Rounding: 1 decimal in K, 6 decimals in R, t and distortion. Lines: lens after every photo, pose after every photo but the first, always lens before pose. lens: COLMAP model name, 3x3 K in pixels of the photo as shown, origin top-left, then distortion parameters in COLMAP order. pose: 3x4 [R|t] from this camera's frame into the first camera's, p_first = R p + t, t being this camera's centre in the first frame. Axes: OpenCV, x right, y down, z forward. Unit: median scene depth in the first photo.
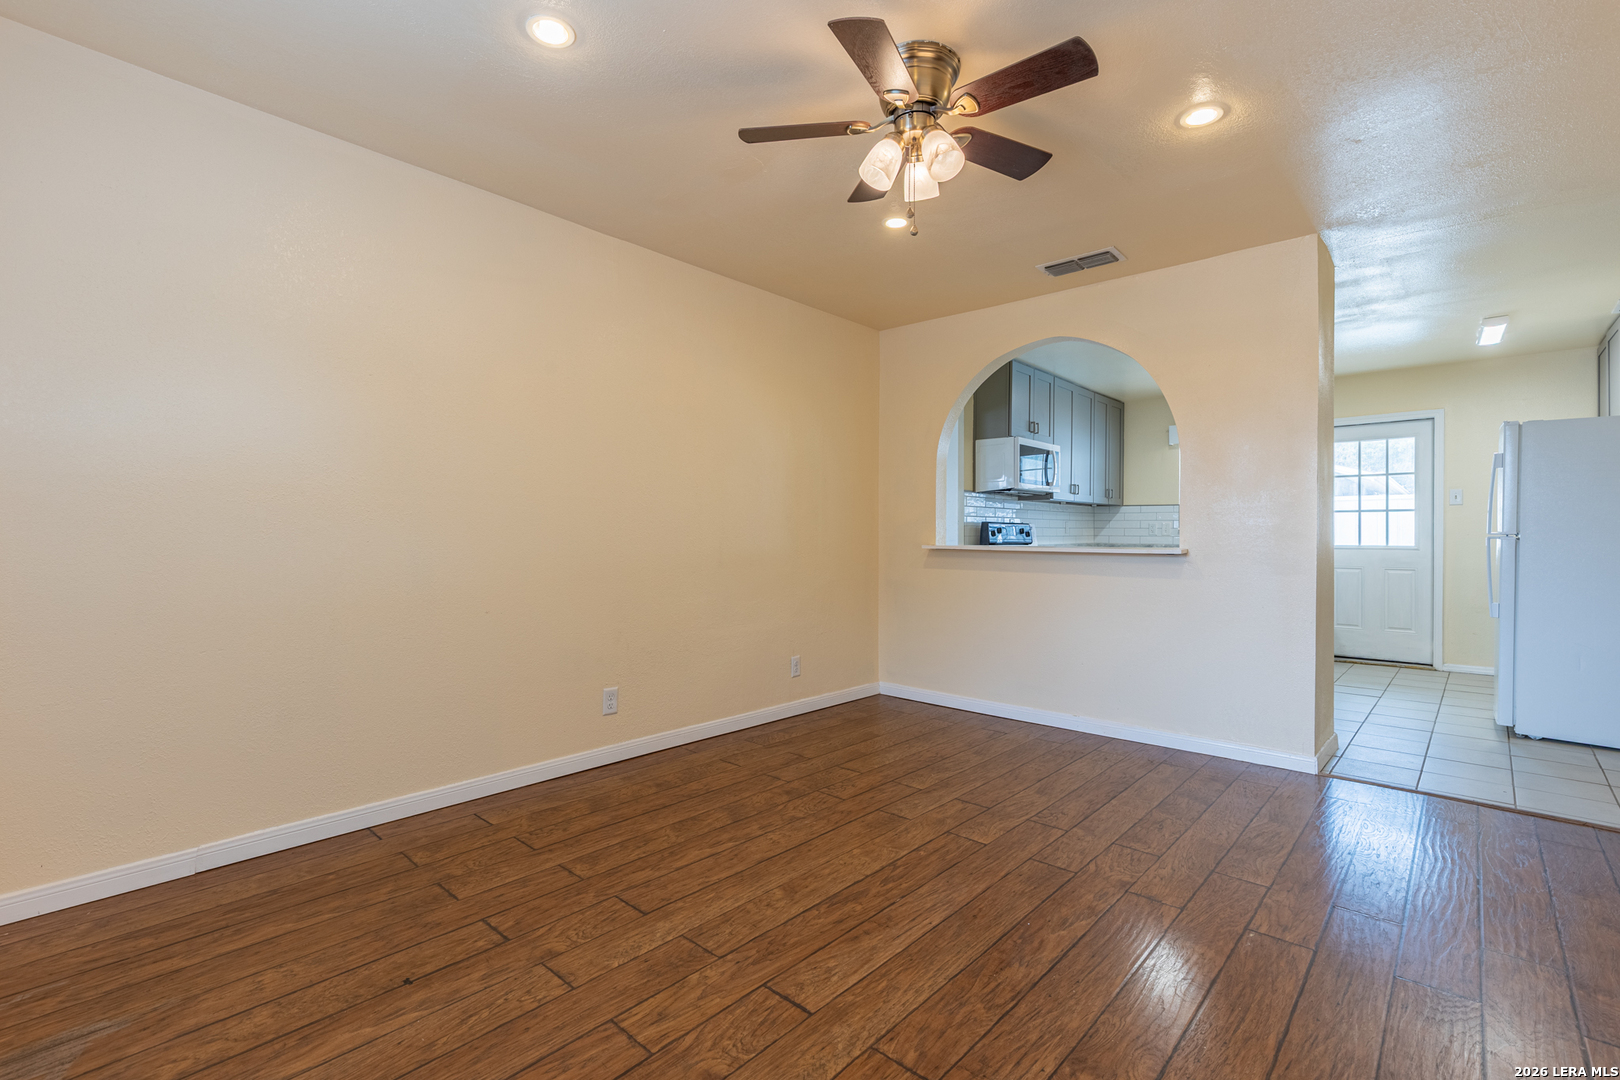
lens RADIAL K [[731.3, 0, 812.1], [0, 731.3, 541.3], [0, 0, 1]] dist [0.009339, -0.003076]
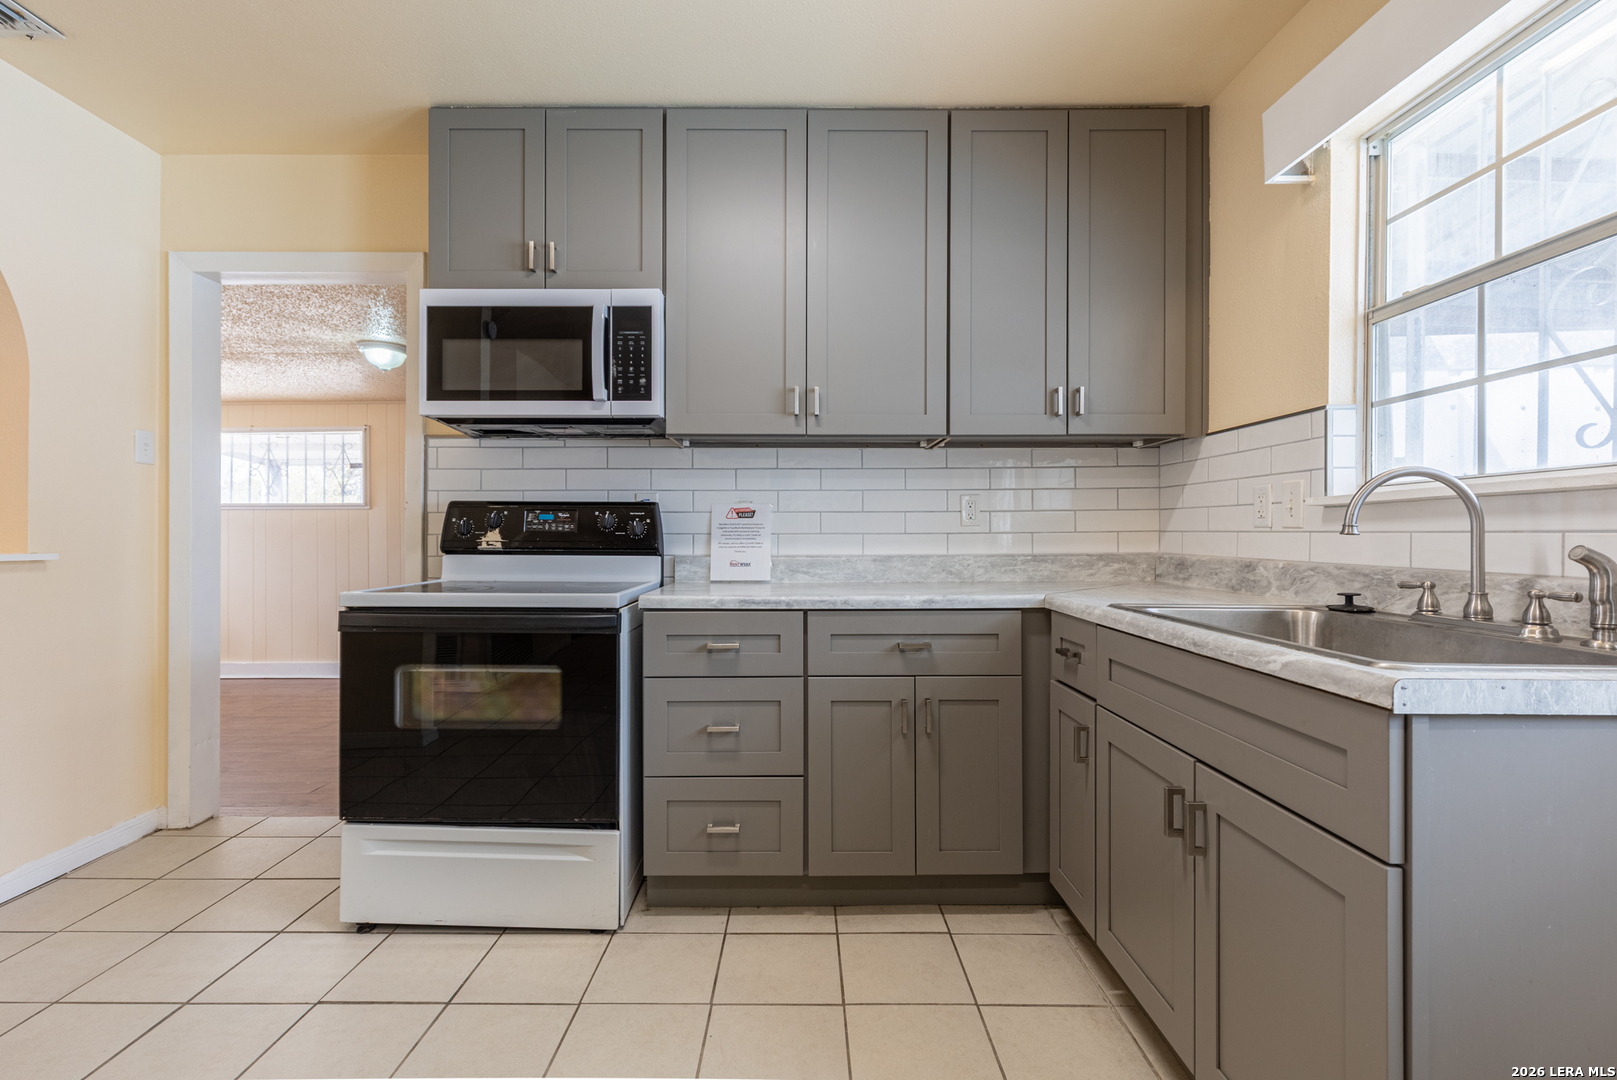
lens RADIAL K [[730.0, 0, 794.9], [0, 730.0, 534.8], [0, 0, 1]] dist [0.009339, -0.003076]
pose [[0.666067, -0.004898, -0.745876, 1.388074], [-0.003492, 0.999947, -0.009684, -0.005301], [0.745884, 0.009055, 0.666015, 1.691730]]
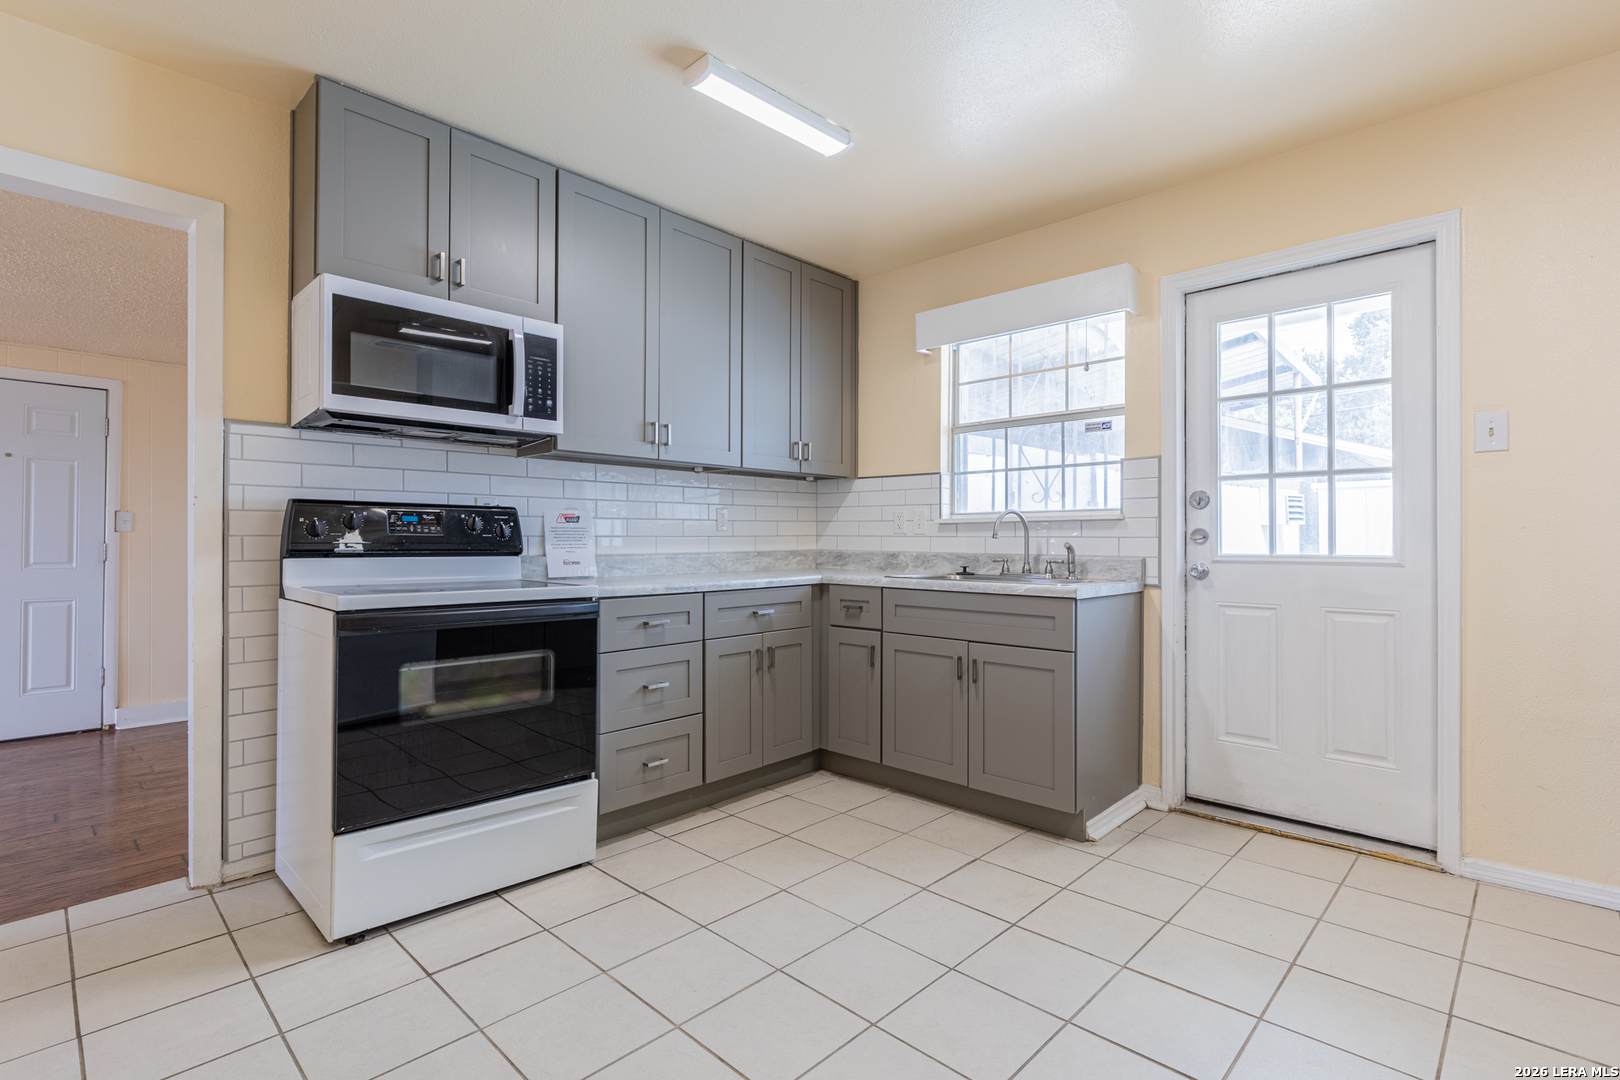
lens RADIAL K [[751.7, 0, 815.7], [0, 751.7, 540.4], [0, 0, 1]] dist [-0.008763, 0.000026]
pose [[0.999611, -0.002601, -0.027758, 1.051273], [0.002426, 0.999977, -0.006358, -0.001593], [0.027774, 0.006288, 0.999594, 1.184148]]
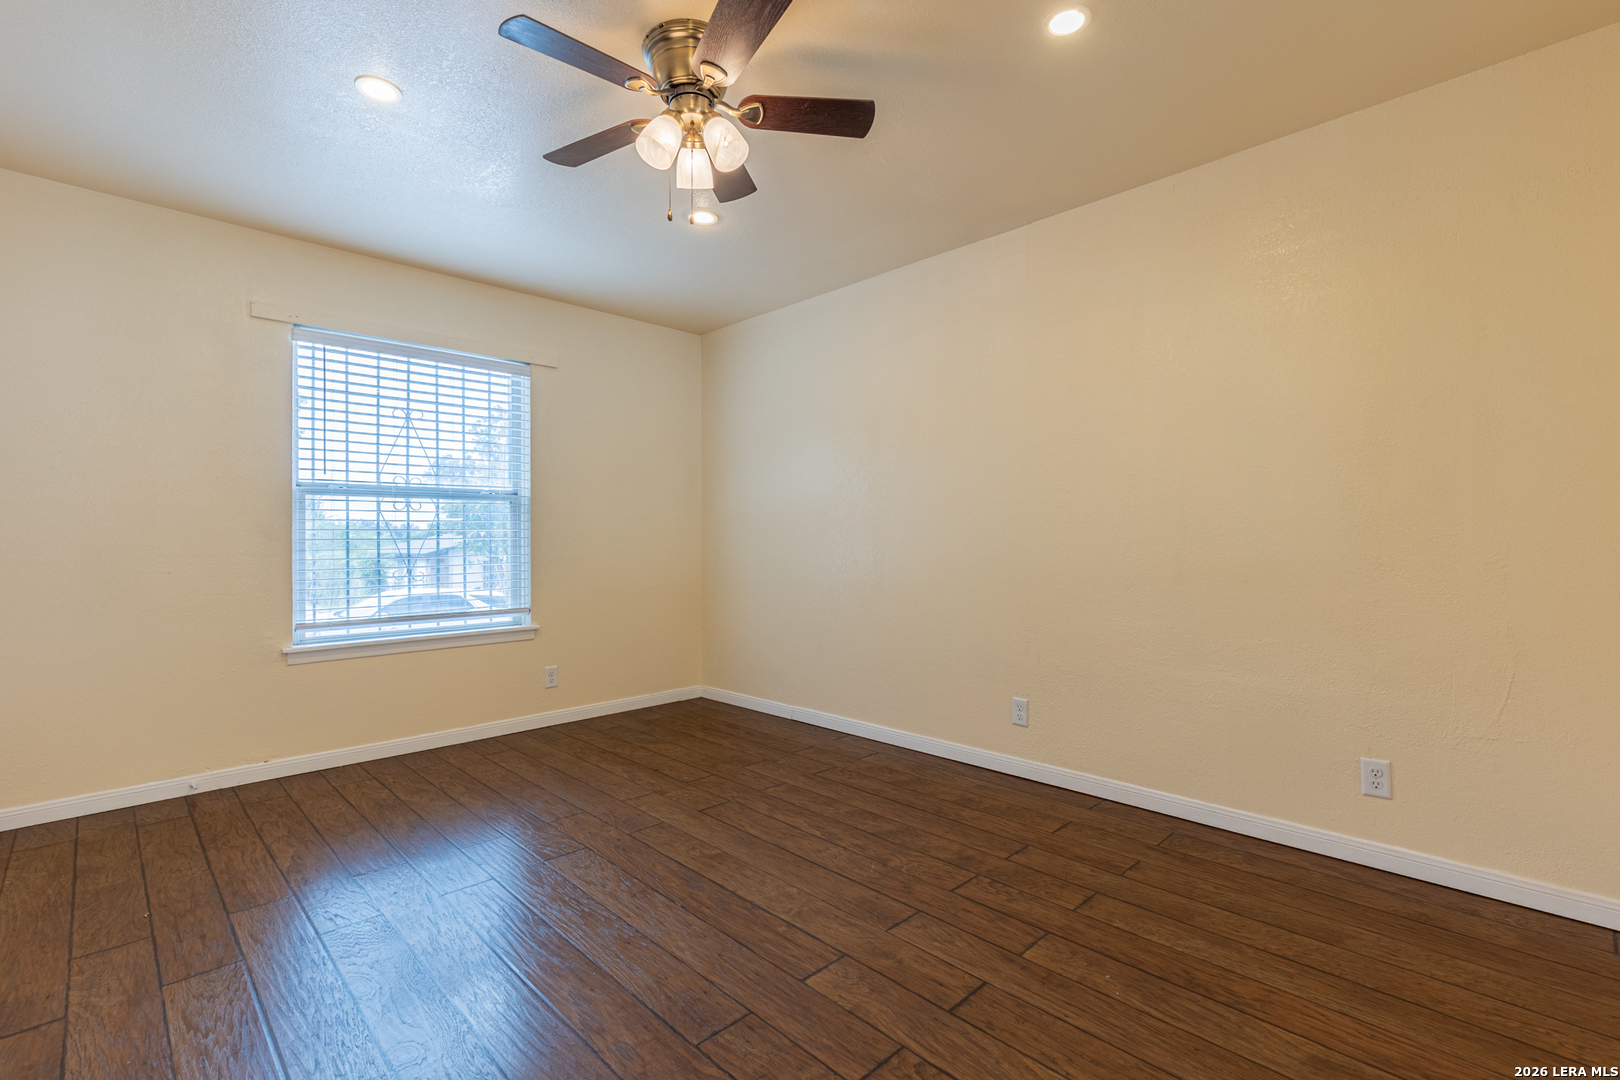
lens RADIAL K [[731.3, 0, 798.5], [0, 731.3, 538.6], [0, 0, 1]] dist [0.009339, -0.003076]
pose [[-0.073716, -0.006005, -0.997261, 0.822849], [-0.002328, 0.999980, -0.005849, 0.000269], [0.997277, 0.001890, -0.073728, 0.925515]]
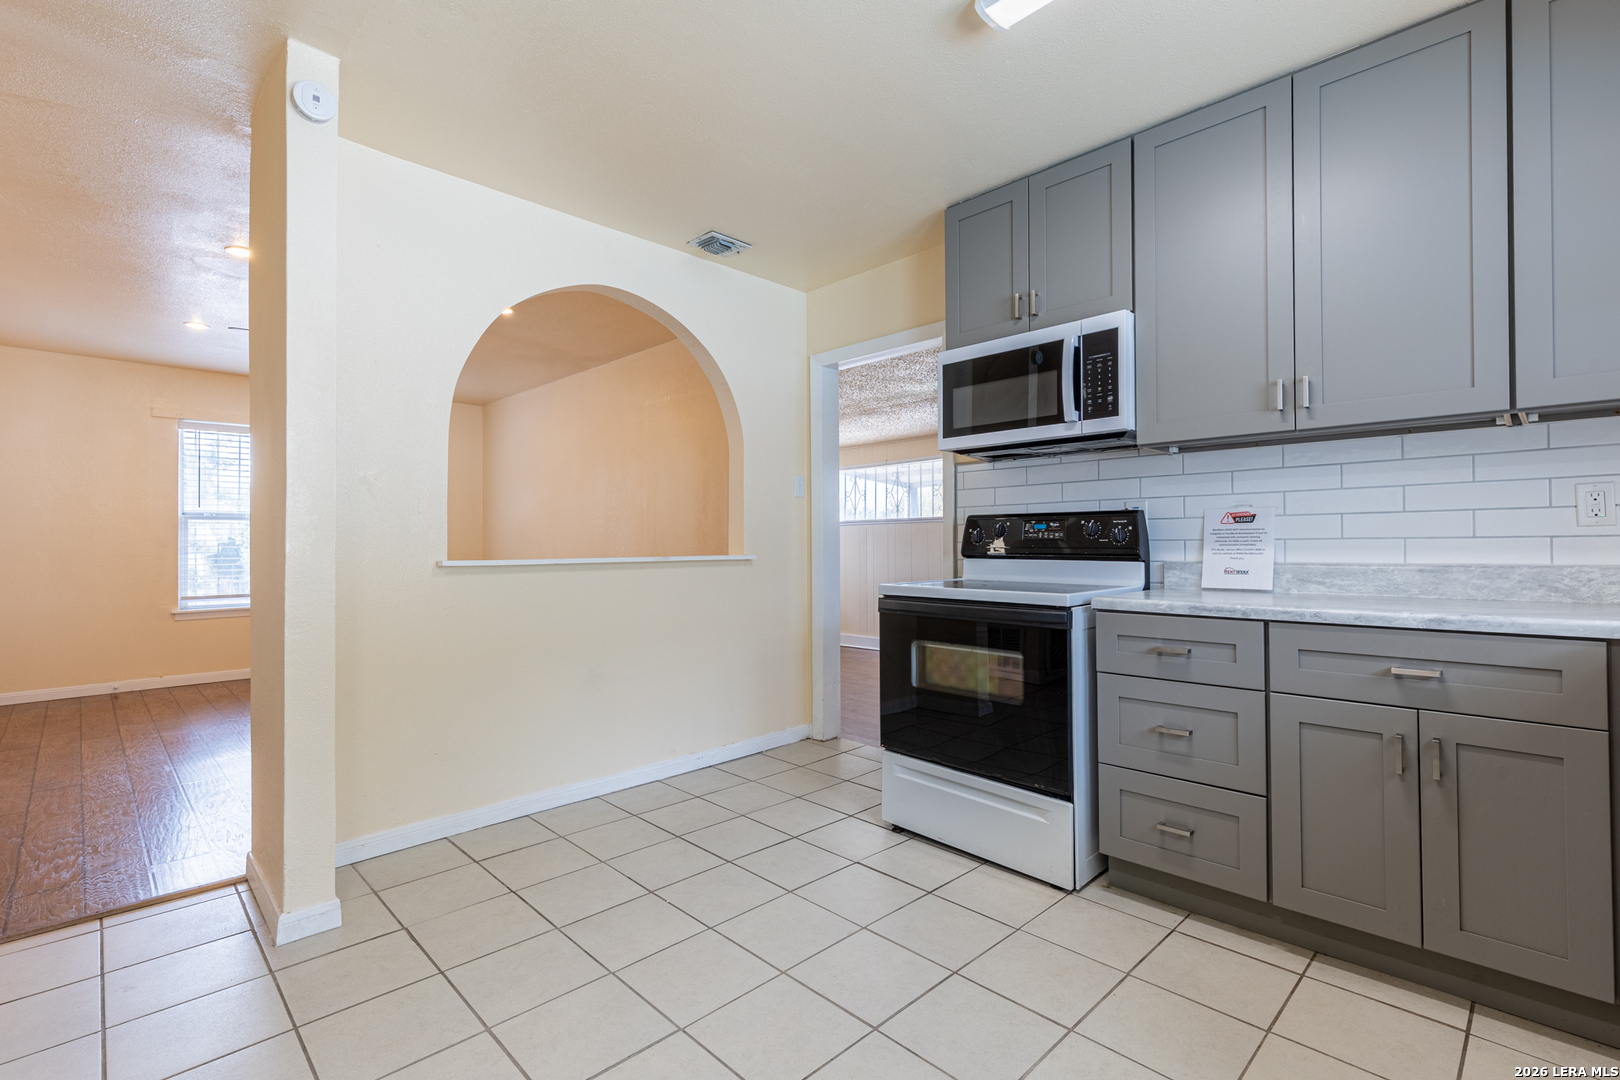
lens RADIAL K [[731.3, 0, 811.2], [0, 731.3, 539.1], [0, 0, 1]] dist [0.009339, -0.003076]
pose [[-0.054542, -0.009642, -0.998465, 1.554457], [-0.001567, 0.999953, -0.009571, -0.006549], [0.998510, 0.001042, -0.054554, 1.791303]]
